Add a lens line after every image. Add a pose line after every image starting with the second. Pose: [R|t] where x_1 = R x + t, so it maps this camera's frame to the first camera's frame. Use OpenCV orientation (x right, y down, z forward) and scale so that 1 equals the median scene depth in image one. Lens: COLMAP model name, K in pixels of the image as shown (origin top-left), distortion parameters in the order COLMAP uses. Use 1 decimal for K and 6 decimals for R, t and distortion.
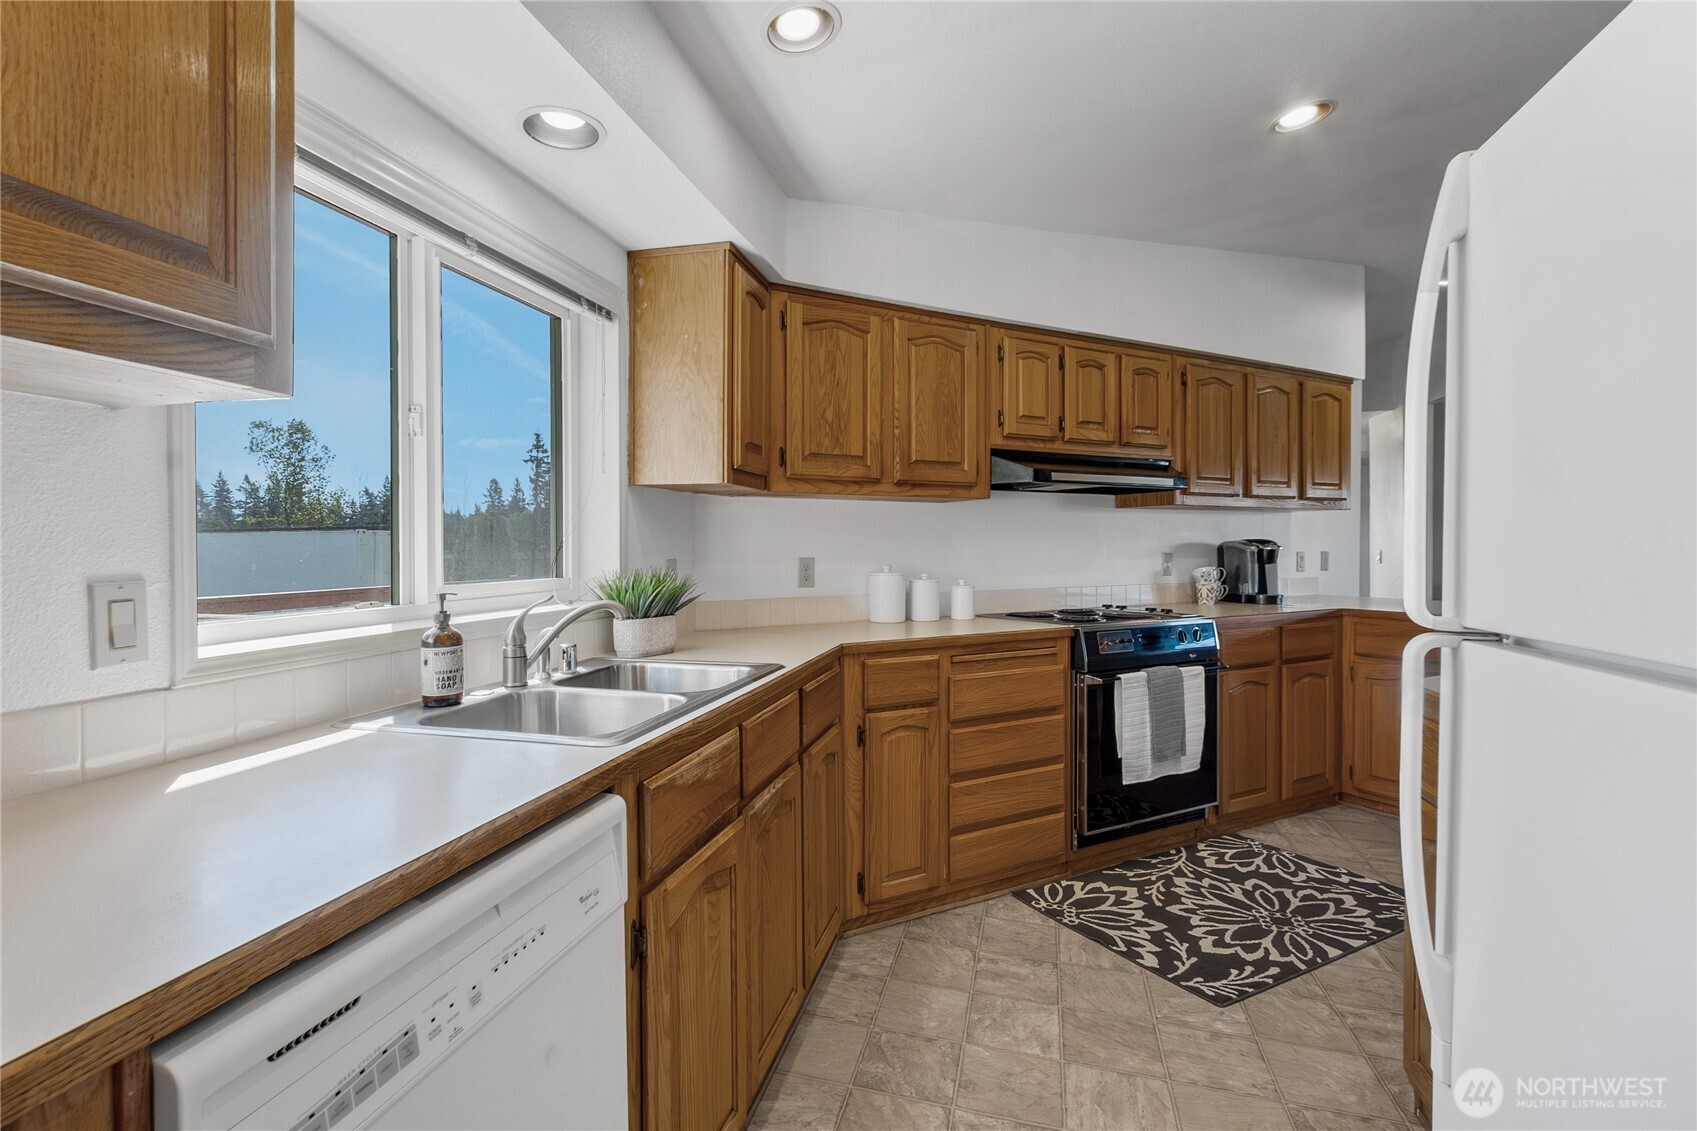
lens RADIAL K [[779.0, 0, 813.8], [0, 779.0, 552.8], [0, 0, 1]] dist [-0.000544, 0.000414]
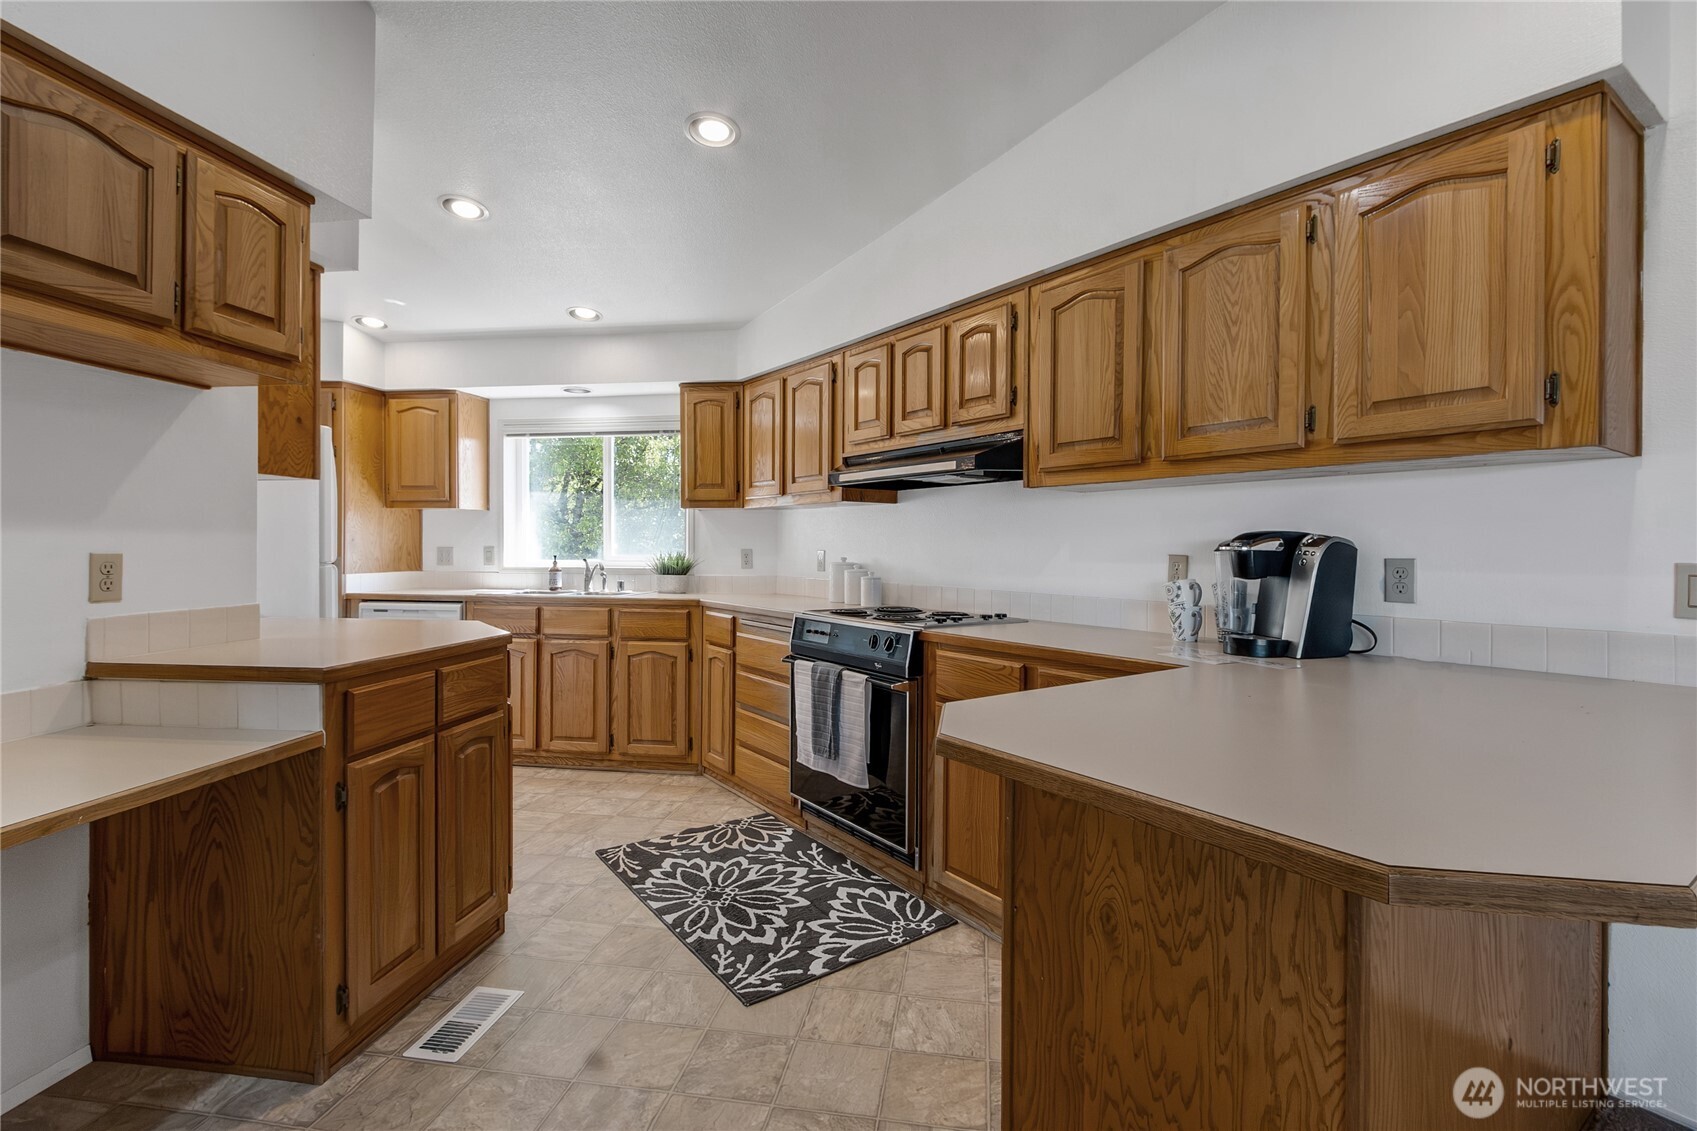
lens RADIAL K [[779.0, 0, 844.0], [0, 779.0, 550.2], [0, 0, 1]] dist [-0.000544, 0.000414]
pose [[0.129562, 0.005651, -0.991555, 1.508350], [-0.011032, 0.999930, 0.004257, -0.005085], [0.991510, 0.010387, 0.129615, 0.930084]]
